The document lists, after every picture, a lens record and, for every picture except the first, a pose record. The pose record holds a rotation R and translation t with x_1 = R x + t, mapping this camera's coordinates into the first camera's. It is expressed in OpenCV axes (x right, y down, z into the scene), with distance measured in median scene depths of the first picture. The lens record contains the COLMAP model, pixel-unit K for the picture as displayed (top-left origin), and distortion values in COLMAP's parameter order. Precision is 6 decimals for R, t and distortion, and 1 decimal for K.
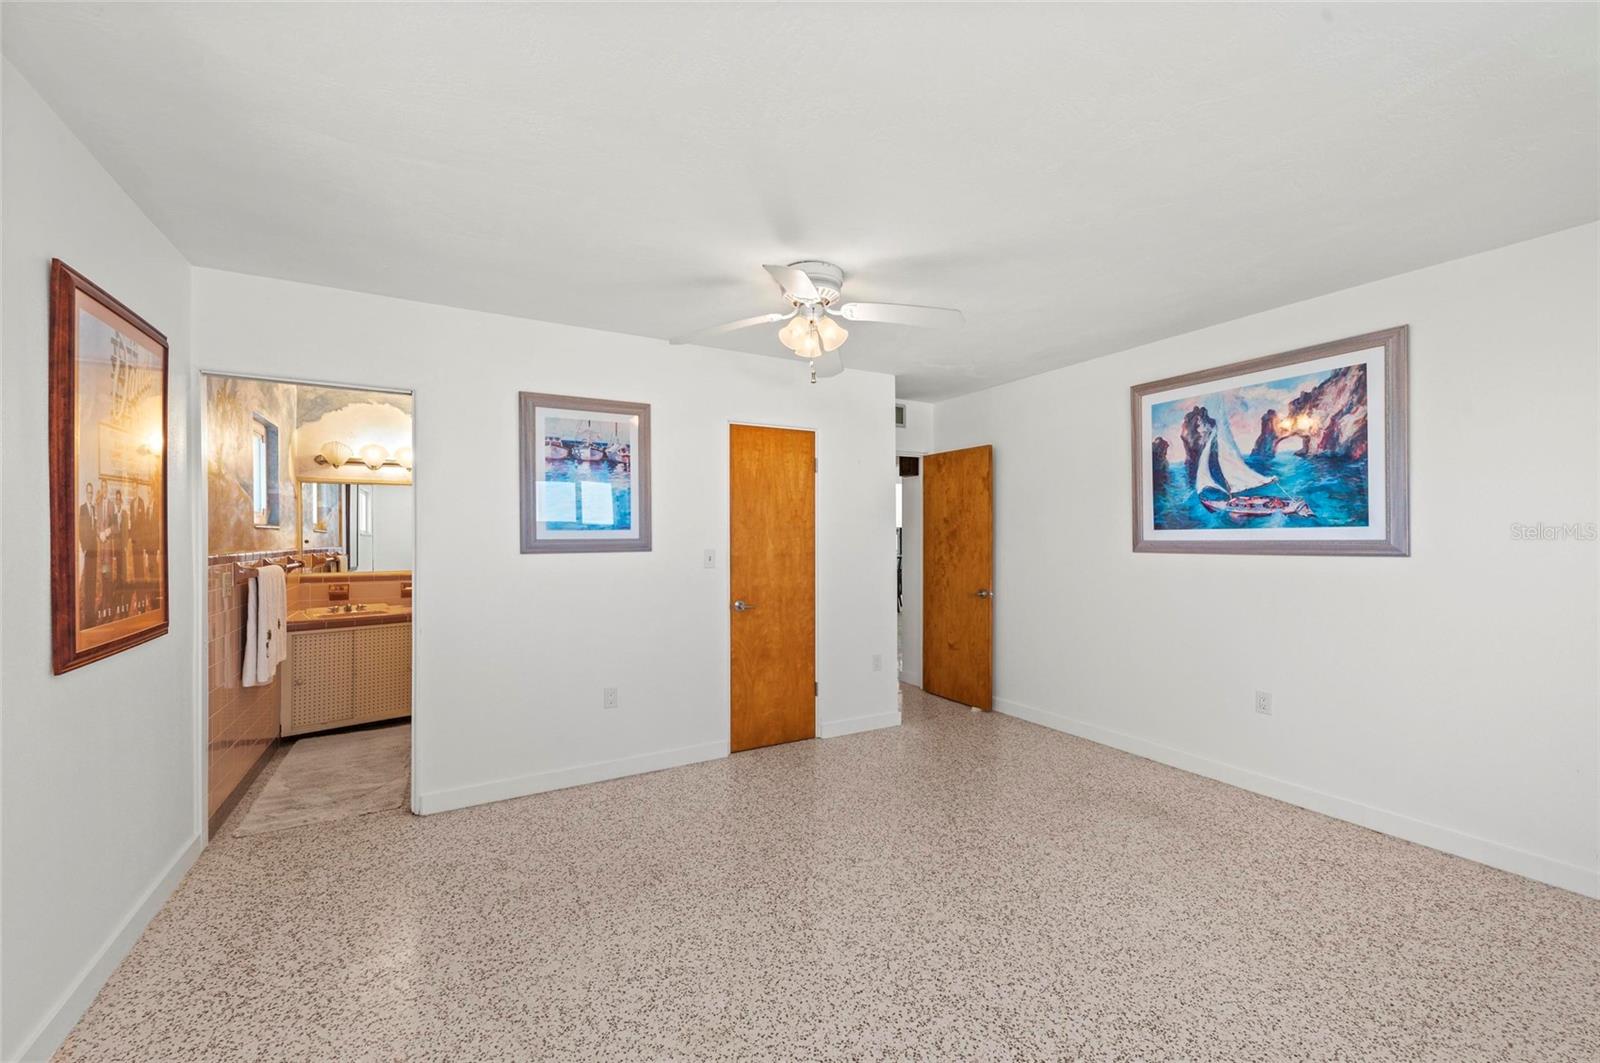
lens RADIAL K [[629.7, 0, 800.0], [0, 629.7, 535.9], [0, 0, 1]] dist [0.007713, -0.003380]
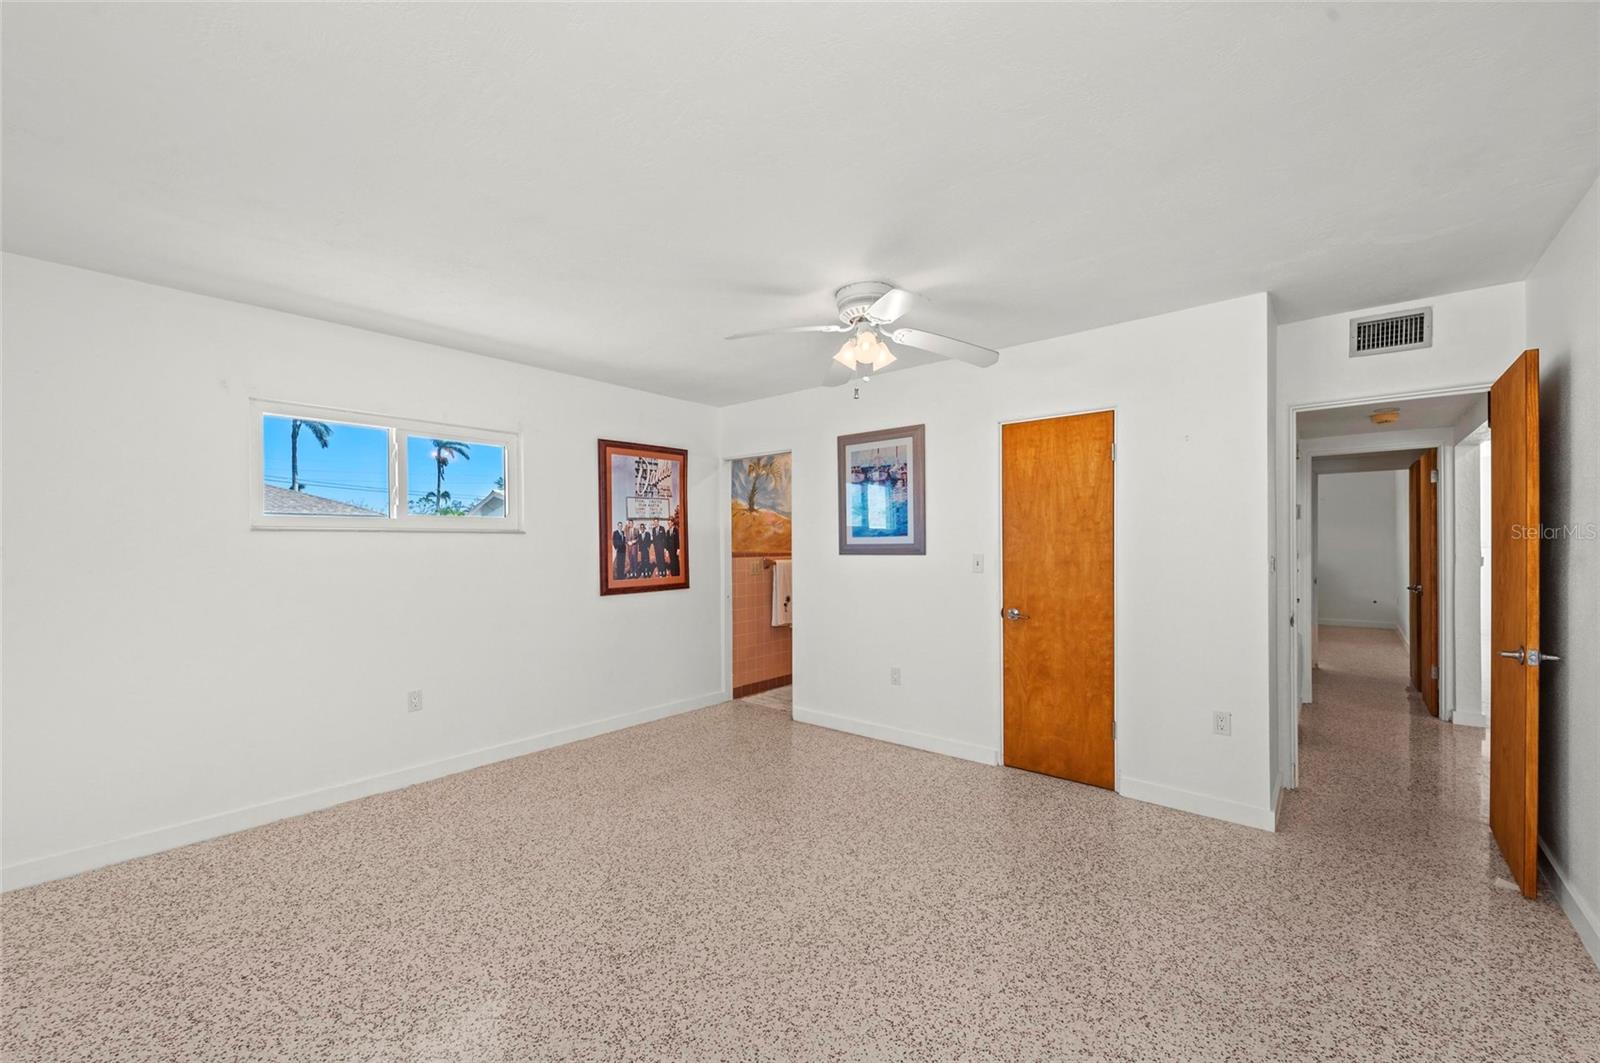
lens RADIAL K [[629.7, 0, 804.7], [0, 629.7, 546.3], [0, 0, 1]] dist [0.007713, -0.003380]
pose [[0.351845, 0.006195, -0.936038, 0.827910], [0.006749, 0.999935, 0.009155, -0.003102], [0.936034, -0.009539, 0.351781, 0.451952]]
